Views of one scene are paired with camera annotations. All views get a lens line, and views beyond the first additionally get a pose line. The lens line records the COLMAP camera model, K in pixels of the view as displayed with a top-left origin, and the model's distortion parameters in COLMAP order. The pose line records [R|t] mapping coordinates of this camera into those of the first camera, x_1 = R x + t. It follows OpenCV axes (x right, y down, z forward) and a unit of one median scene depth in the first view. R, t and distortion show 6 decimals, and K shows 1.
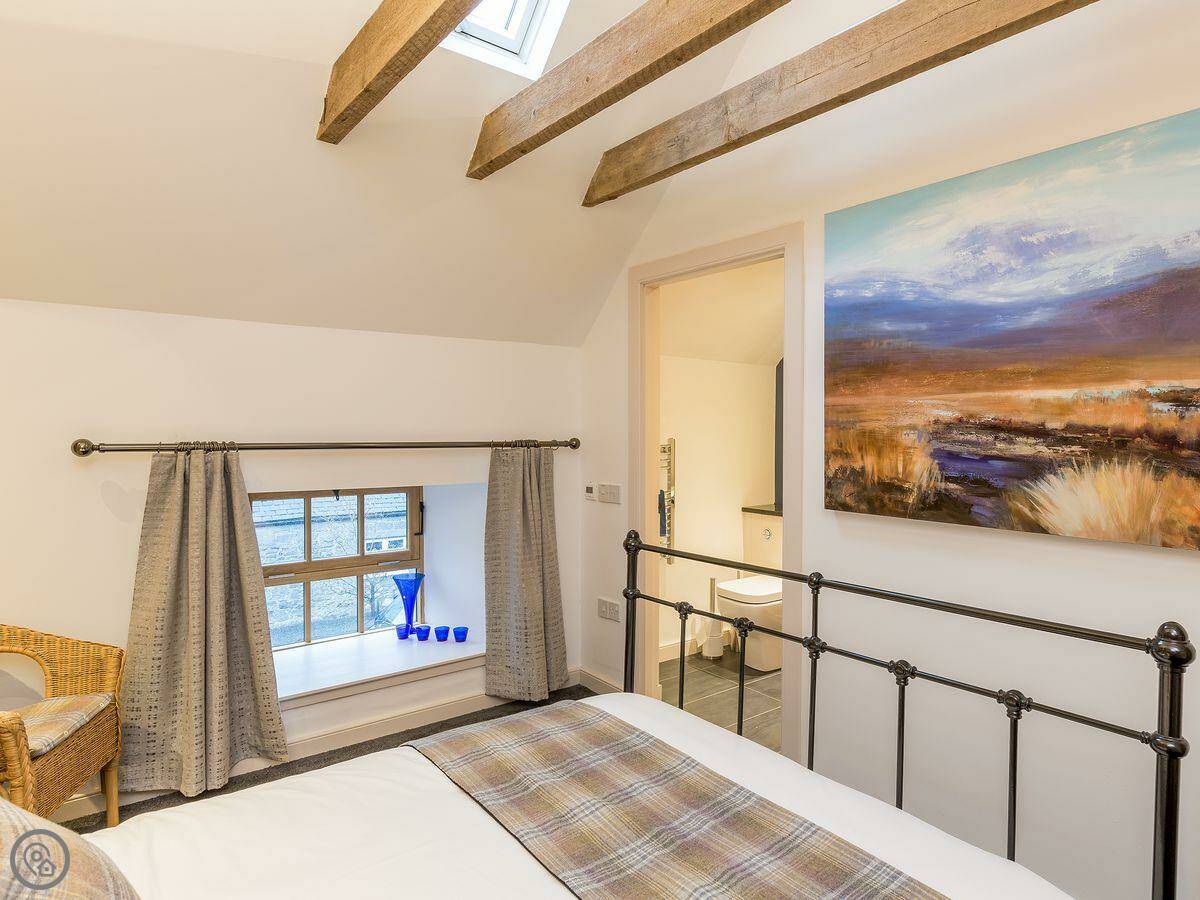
lens RADIAL K [[685.9, 0, 594.8], [0, 685.9, 452.3], [0, 0, 1]] dist [0.000866, -0.000135]
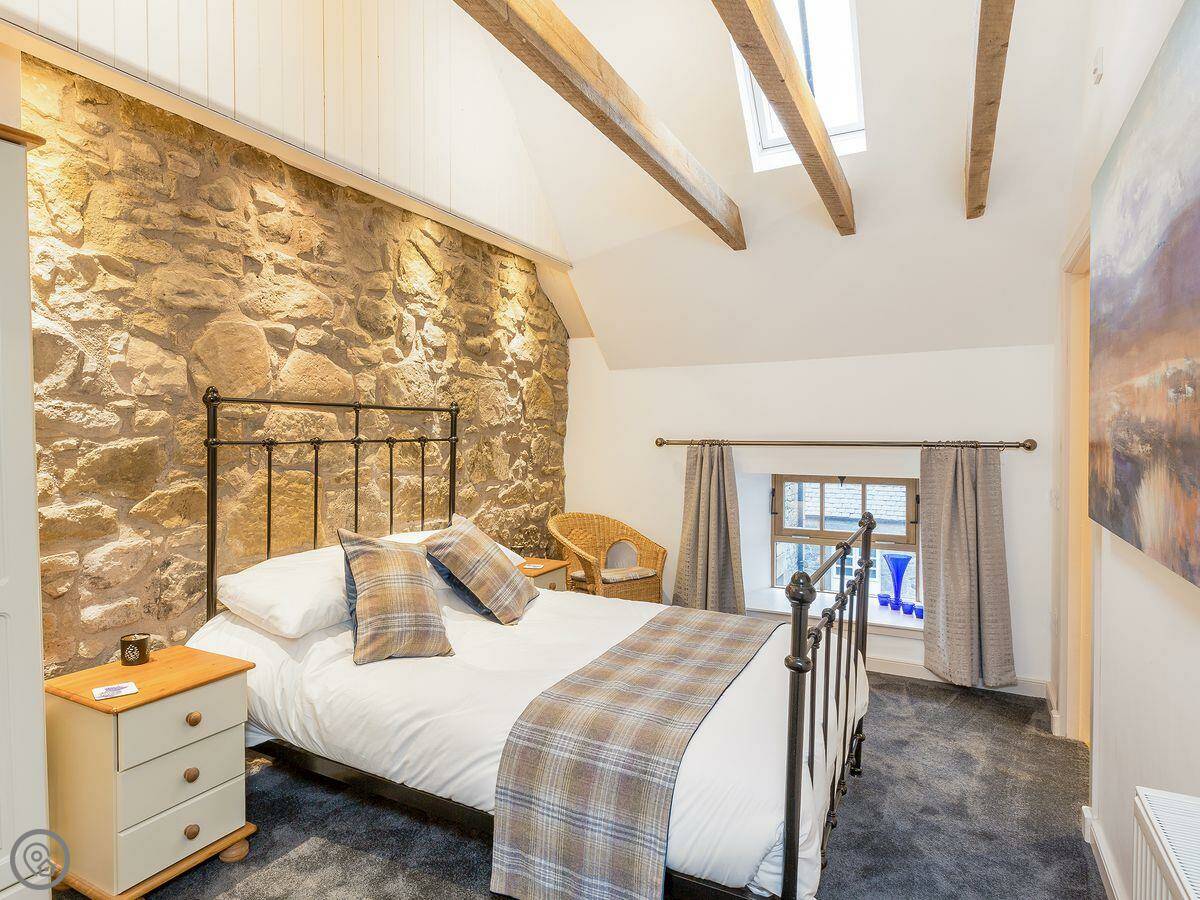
lens RADIAL K [[685.9, 0, 594.8], [0, 685.9, 452.3], [0, 0, 1]] dist [0.000866, -0.000135]
pose [[0.415928, 0.019340, -0.909192, 0.665404], [-0.028084, 0.999570, 0.008415, 0.007498], [0.908964, 0.022033, 0.416292, 0.027972]]
